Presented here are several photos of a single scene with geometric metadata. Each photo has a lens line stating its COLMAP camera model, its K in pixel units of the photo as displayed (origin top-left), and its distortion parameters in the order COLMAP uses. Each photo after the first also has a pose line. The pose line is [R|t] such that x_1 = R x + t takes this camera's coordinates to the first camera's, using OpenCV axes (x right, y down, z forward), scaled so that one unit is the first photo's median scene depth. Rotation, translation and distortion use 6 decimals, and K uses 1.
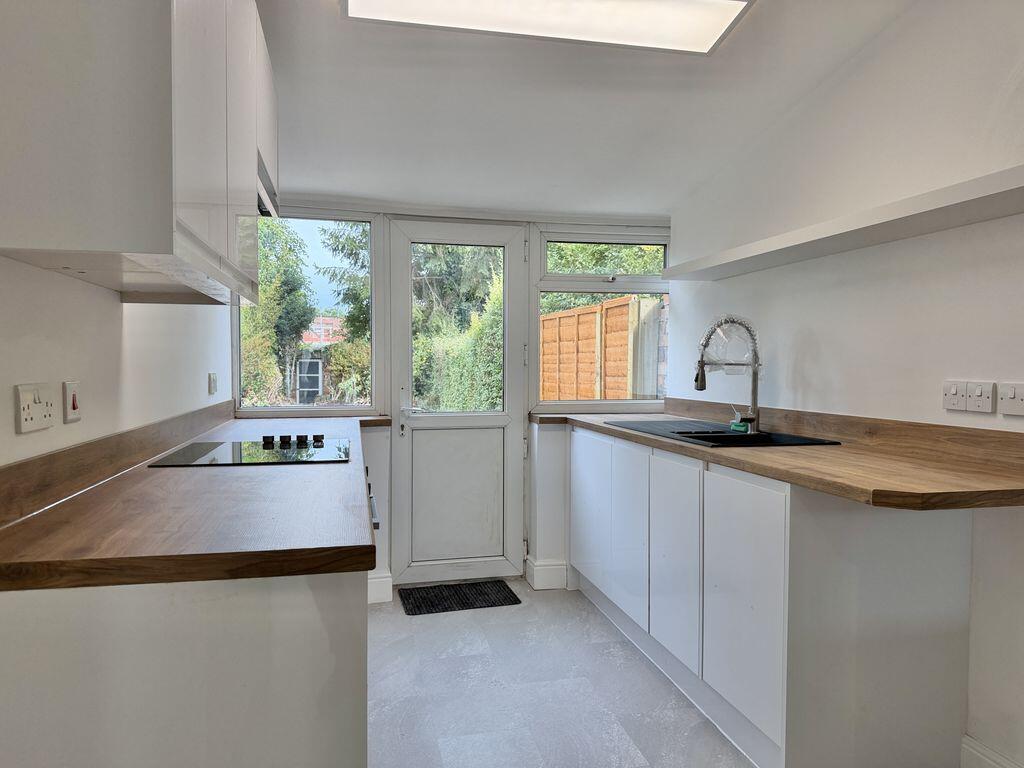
lens RADIAL K [[723.1, 0, 516.0], [0, 723.1, 391.1], [0, 0, 1]] dist [0.062010, -0.079124]
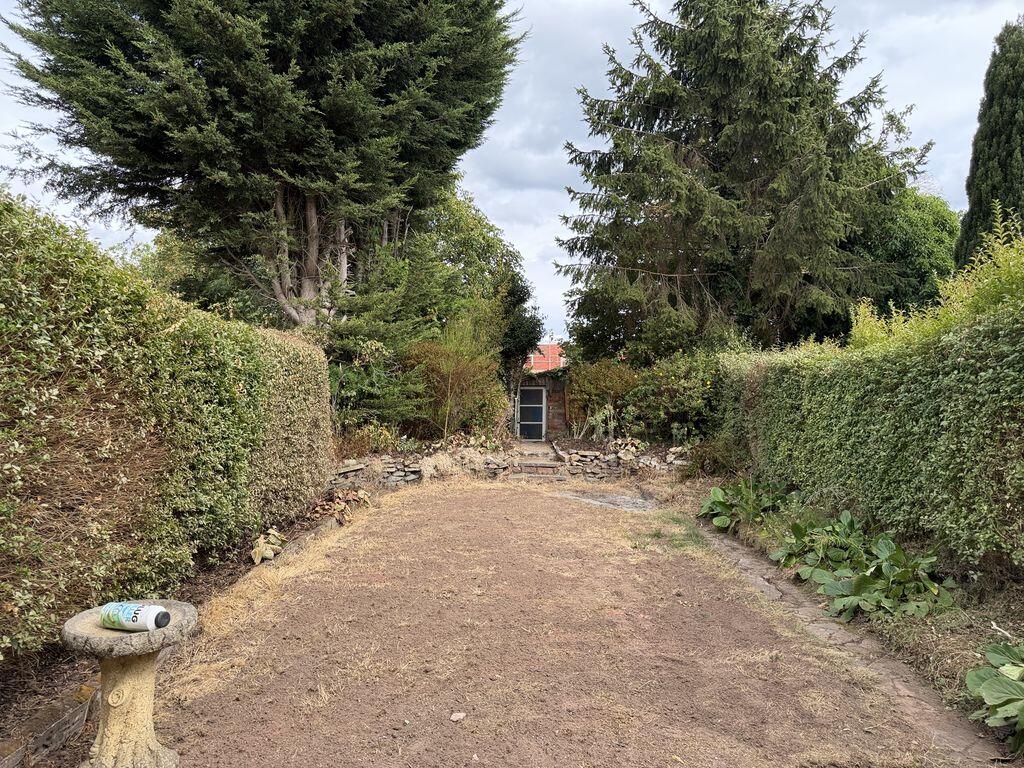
lens RADIAL K [[723.1, 0, 516.6], [0, 723.1, 387.7], [0, 0, 1]] dist [0.062010, -0.079124]
pose [[0.968095, -0.004272, -0.250547, -0.537358], [-0.007213, 0.998965, -0.044904, -0.029130], [0.250480, 0.045279, 0.967062, 1.107770]]
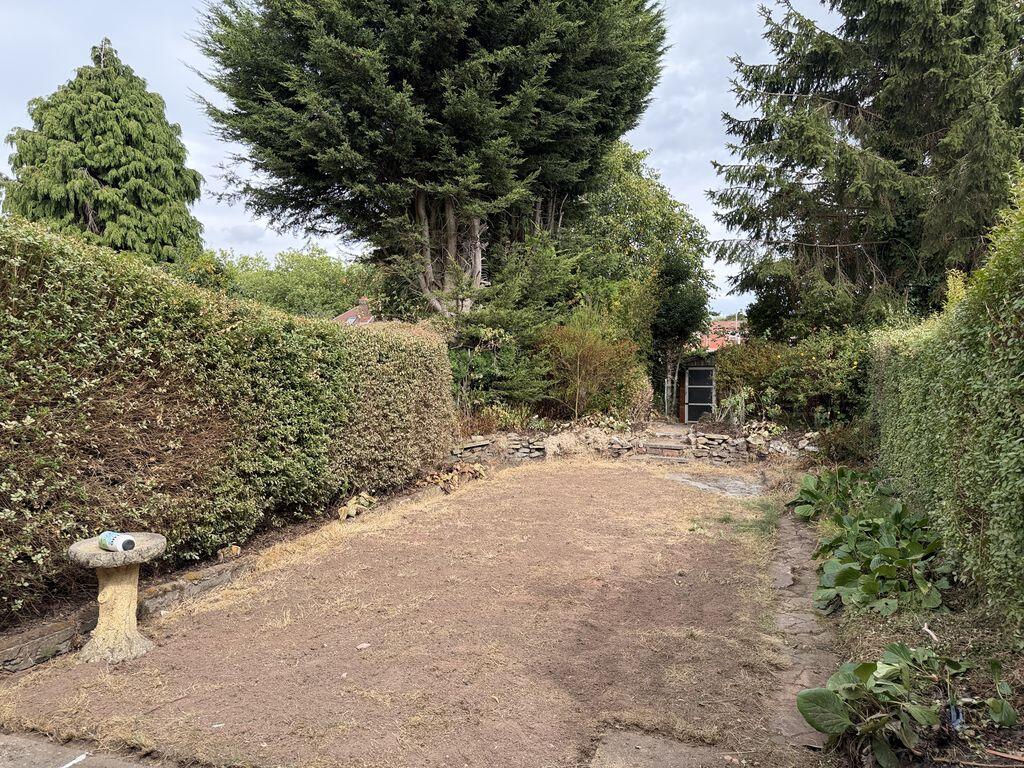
lens RADIAL K [[723.1, 0, 510.6], [0, 723.1, 389.4], [0, 0, 1]] dist [0.062010, -0.079124]
pose [[0.837101, 0.007930, -0.546991, -0.109964], [-0.015877, 0.999826, -0.009804, -0.042178], [0.546818, 0.016891, 0.837081, 1.162550]]
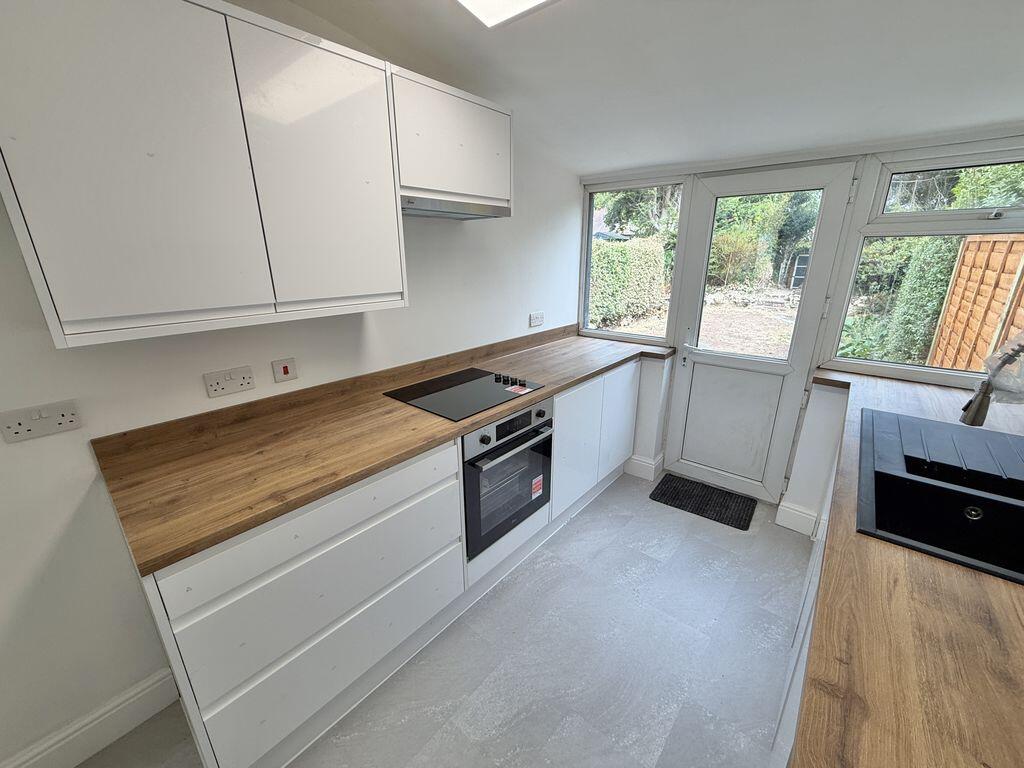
lens RADIAL K [[408.9, 0, 509.2], [0, 408.9, 386.0], [0, 0, 1]] dist [-0.003471, 0.000531]
pose [[0.589597, 0.244824, -0.769699, 0.219041], [-0.019109, 0.956916, 0.289736, -0.104520], [0.807471, -0.156119, 0.568873, 0.346198]]
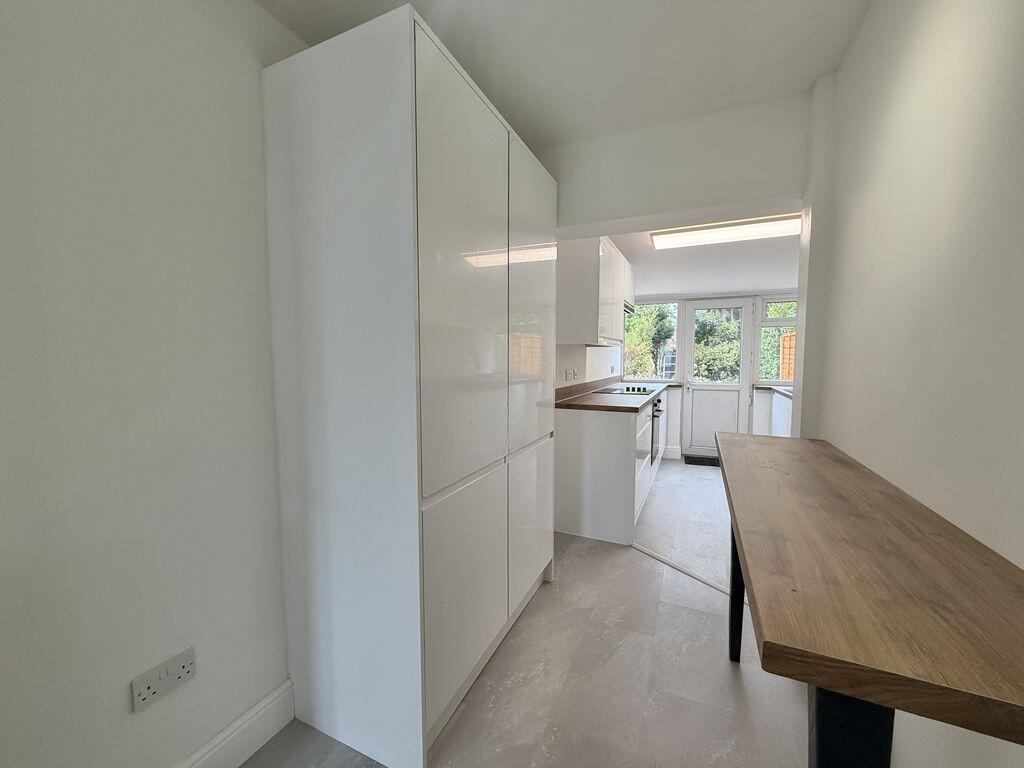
lens RADIAL K [[408.9, 0, 508.9], [0, 408.9, 384.0], [0, 0, 1]] dist [-0.003471, 0.000531]
pose [[0.785561, 0.035847, -0.617744, 0.207593], [-0.018202, 0.999227, 0.034837, -0.000899], [0.618516, -0.016122, 0.785607, -0.414481]]
